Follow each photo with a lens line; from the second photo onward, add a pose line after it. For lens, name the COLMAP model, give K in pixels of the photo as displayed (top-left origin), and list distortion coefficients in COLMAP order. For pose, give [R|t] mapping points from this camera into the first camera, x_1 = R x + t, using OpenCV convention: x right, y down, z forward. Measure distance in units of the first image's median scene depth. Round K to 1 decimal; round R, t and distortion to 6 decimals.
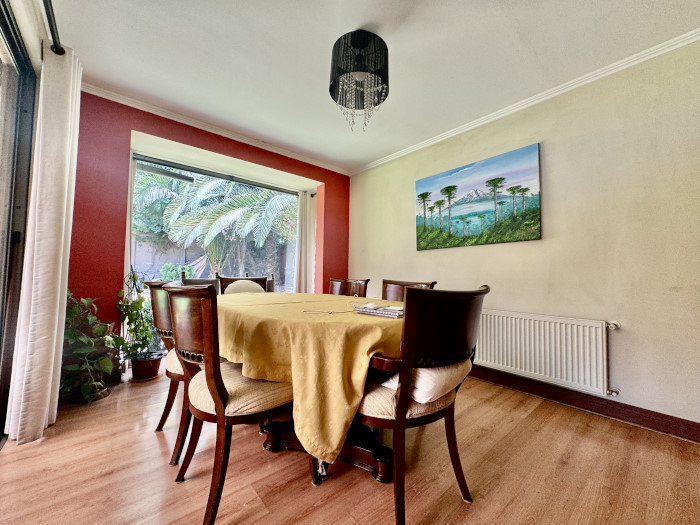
lens RADIAL K [[279.4, 0, 351.9], [0, 279.4, 261.1], [0, 0, 1]] dist [-0.004016, 0.000410]
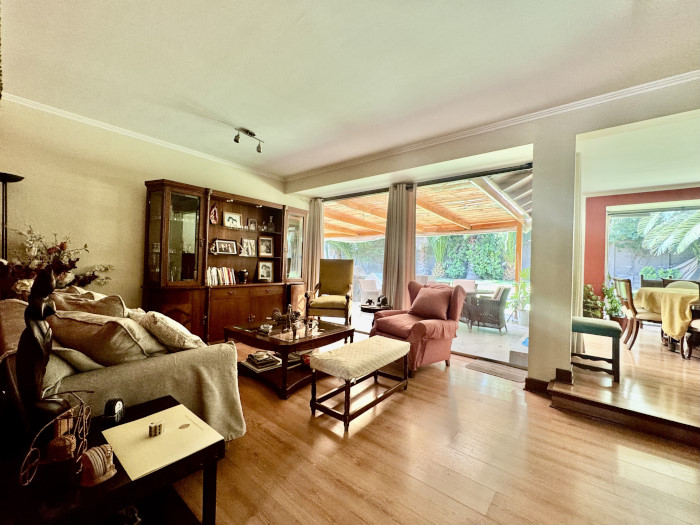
lens RADIAL K [[279.4, 0, 354.1], [0, 279.4, 263.6], [0, 0, 1]] dist [-0.004016, 0.000410]
pose [[0.151740, -0.012596, -0.988340, 1.062679], [0.017241, 0.999800, -0.010095, -0.060558], [0.988270, -0.015509, 0.151926, -1.296370]]
